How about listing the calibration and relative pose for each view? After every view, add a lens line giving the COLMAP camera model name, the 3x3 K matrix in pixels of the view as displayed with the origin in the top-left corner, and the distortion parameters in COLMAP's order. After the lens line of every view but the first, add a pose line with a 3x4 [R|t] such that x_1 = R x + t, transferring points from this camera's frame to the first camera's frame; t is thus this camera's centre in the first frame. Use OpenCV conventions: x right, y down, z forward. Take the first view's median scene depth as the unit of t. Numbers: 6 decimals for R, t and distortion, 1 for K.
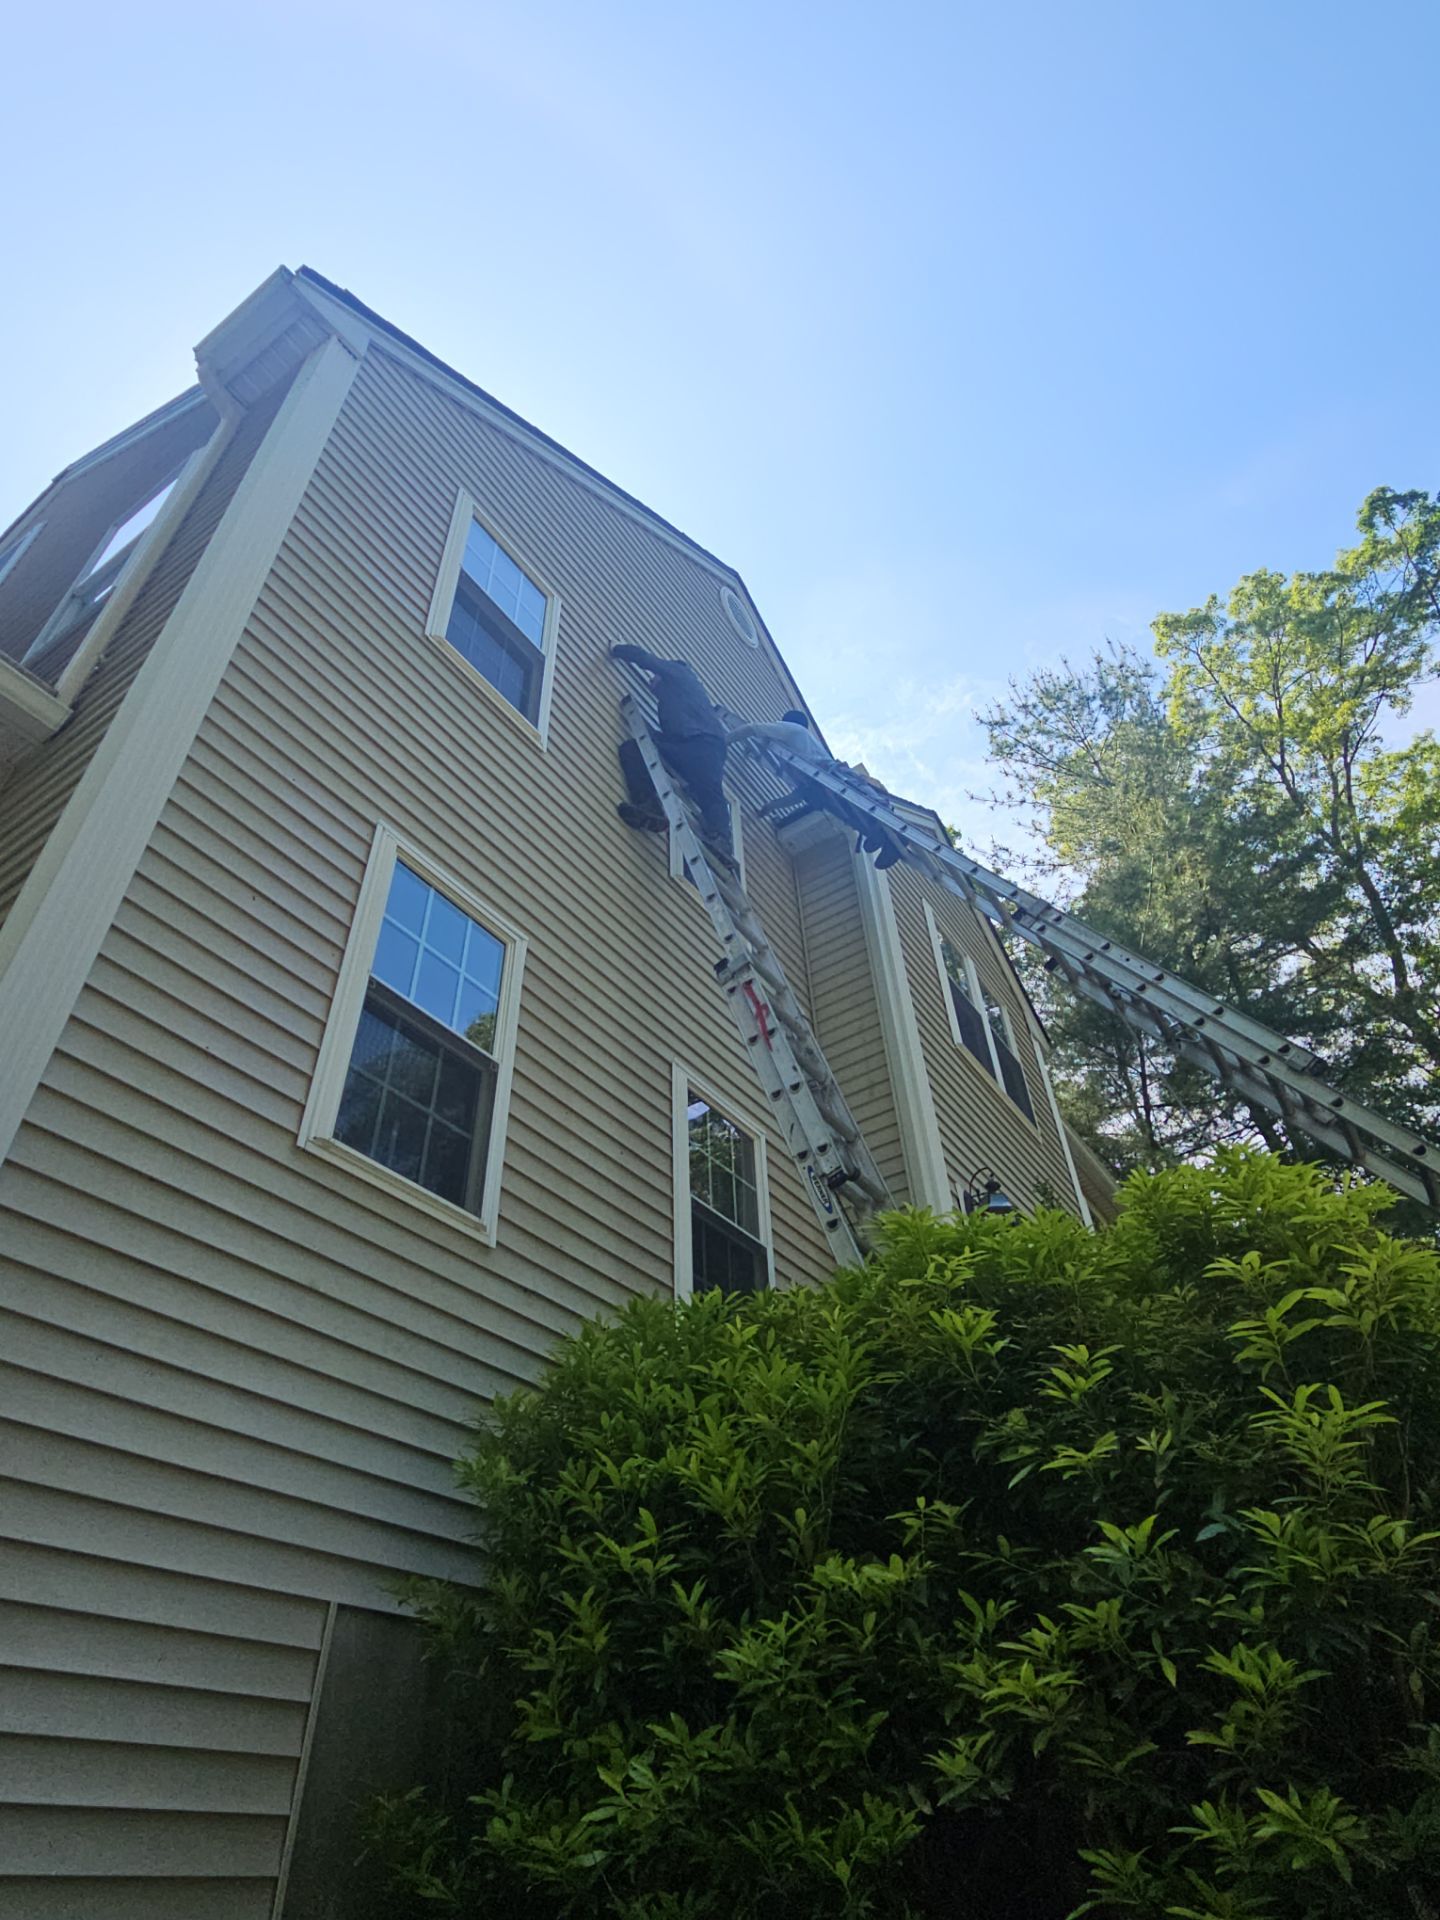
lens RADIAL K [[1104.8, 0, 753.6], [0, 1104.8, 950.7], [0, 0, 1]] dist [-0.003003, -0.000633]
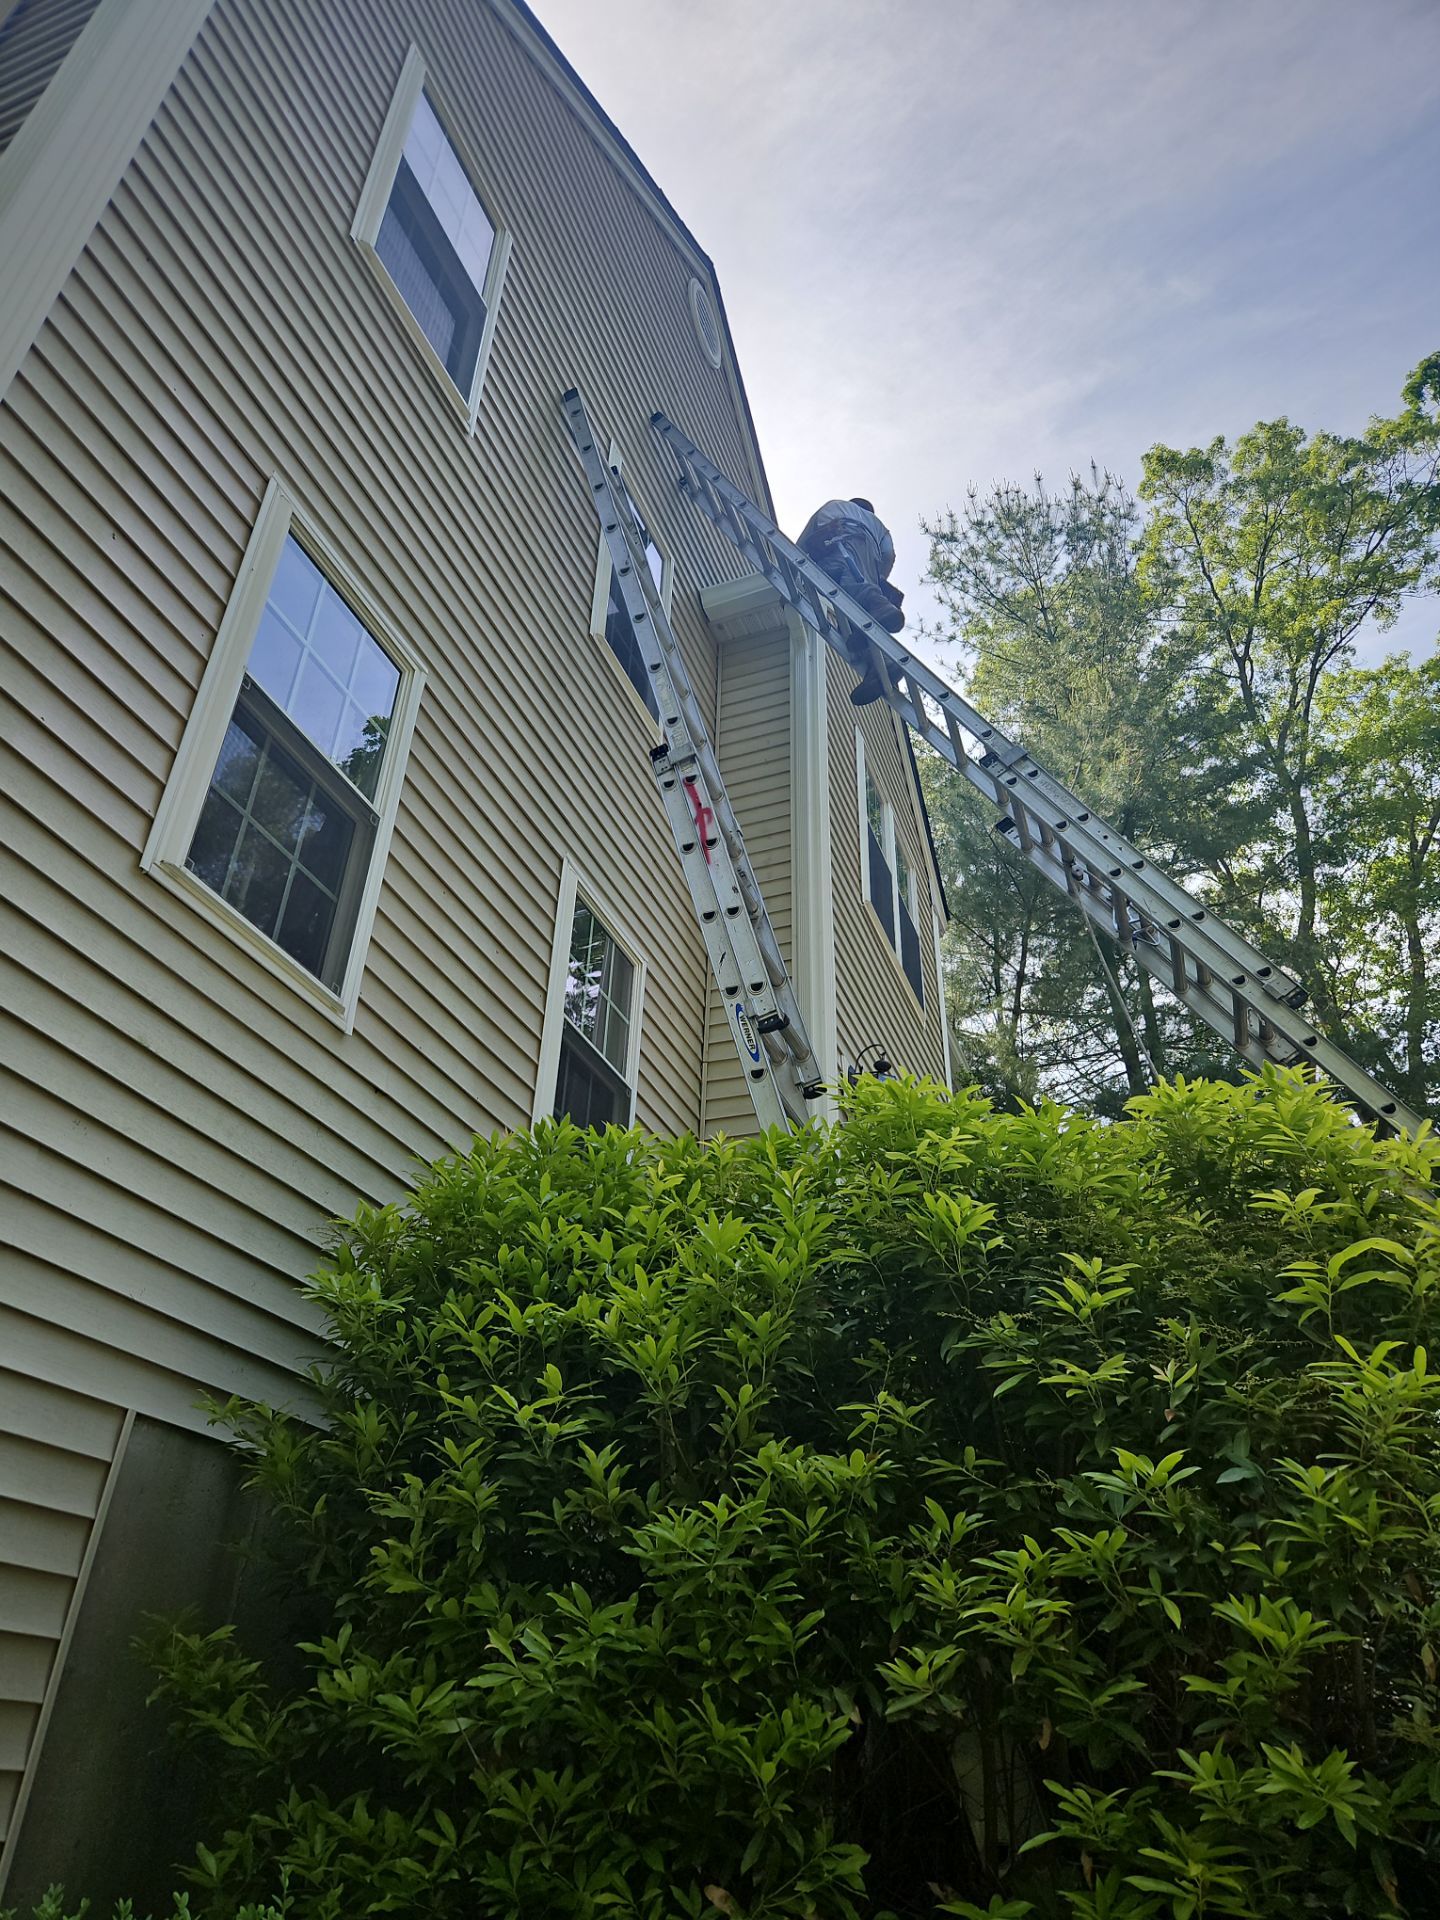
lens RADIAL K [[1289.1, 0, 720.0], [0, 1289.1, 960.0], [0, 0, 1]] dist [0.007609, 0.003003]
pose [[0.975822, 0.178559, 0.126050, -0.103189], [-0.195564, 0.970831, 0.138713, 0.028915], [-0.097605, -0.160010, 0.982278, 0.038933]]
